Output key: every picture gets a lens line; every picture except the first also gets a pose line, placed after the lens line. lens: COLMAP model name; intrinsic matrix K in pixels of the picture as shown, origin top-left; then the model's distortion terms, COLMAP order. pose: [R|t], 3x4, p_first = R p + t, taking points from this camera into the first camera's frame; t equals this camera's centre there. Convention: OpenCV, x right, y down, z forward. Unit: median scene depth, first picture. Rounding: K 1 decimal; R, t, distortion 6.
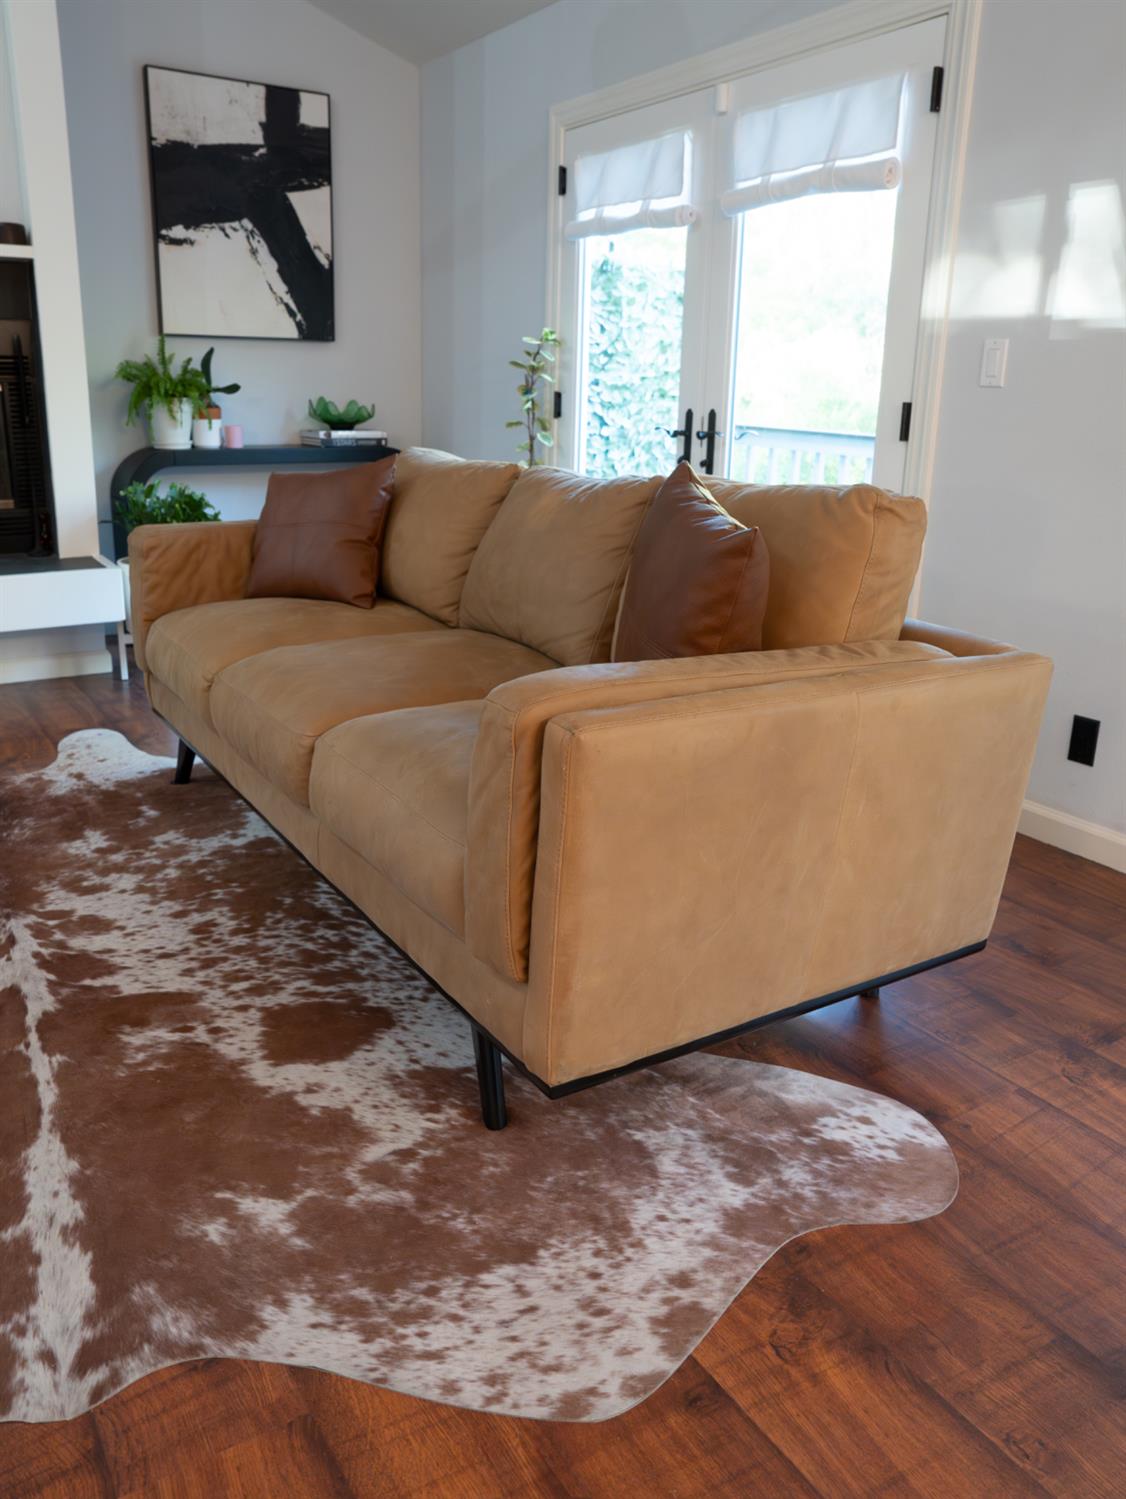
lens RADIAL K [[1167.9, 0, 575.8], [0, 1167.9, 748.3], [0, 0, 1]] dist [-0.111681, 0.090332]
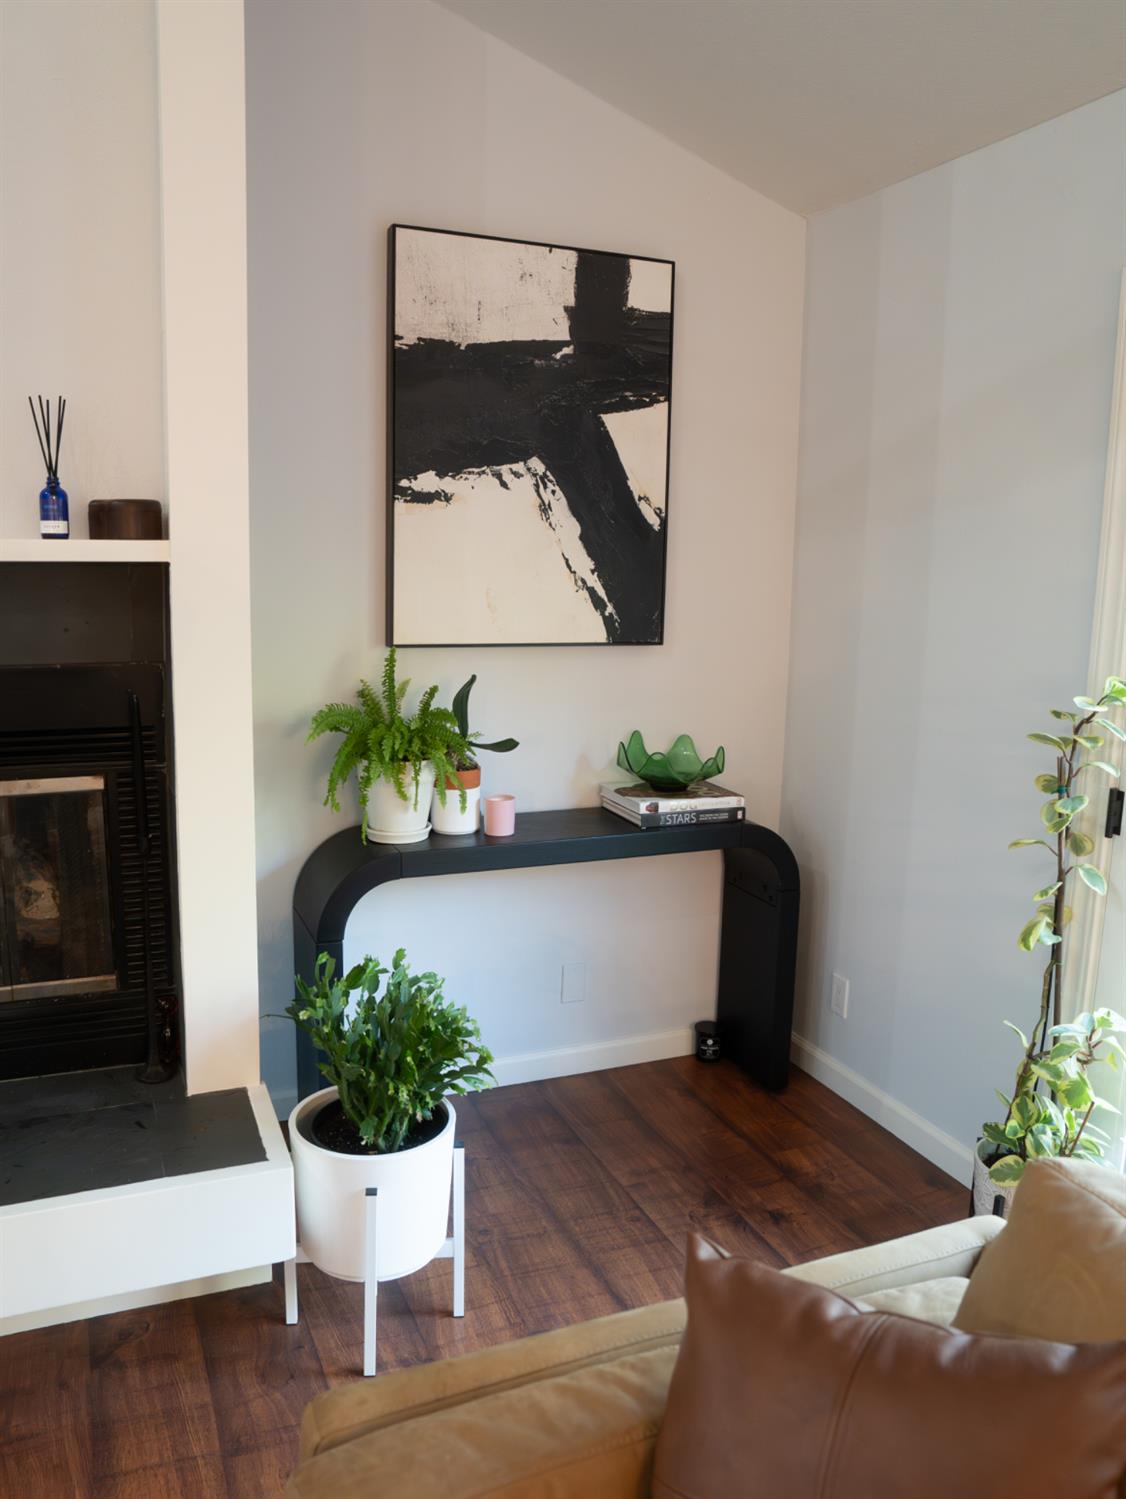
lens RADIAL K [[1167.9, 0, 568.4], [0, 1167.9, 749.5], [0, 0, 1]] dist [-0.111681, 0.090332]
pose [[0.985229, 0.025167, -0.169382, -0.164454], [-0.047872, 0.990182, -0.131331, -0.231424], [0.164413, 0.137500, 0.976761, 0.421386]]
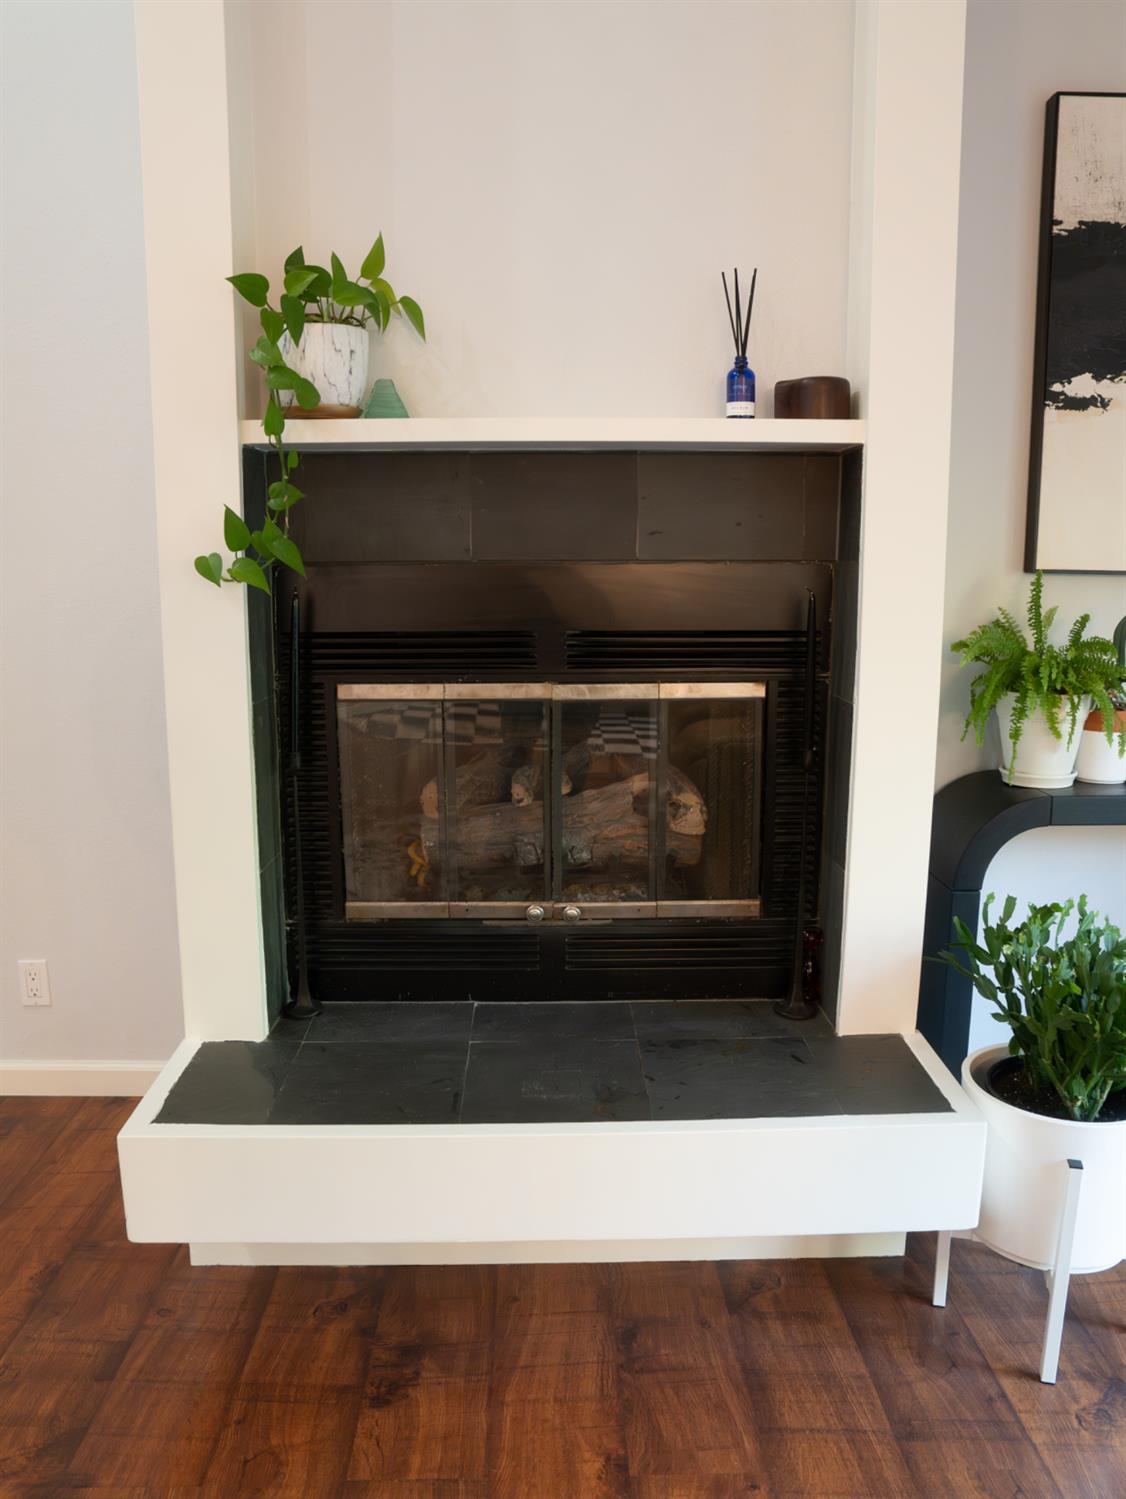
lens RADIAL K [[1167.9, 0, 563.0], [0, 1167.9, 750.4], [0, 0, 1]] dist [-0.111681, 0.090332]
pose [[0.853085, 0.058498, -0.518482, -0.264778], [-0.133146, 0.985204, -0.107916, -0.189914], [0.504497, 0.161096, 0.848252, 0.438954]]
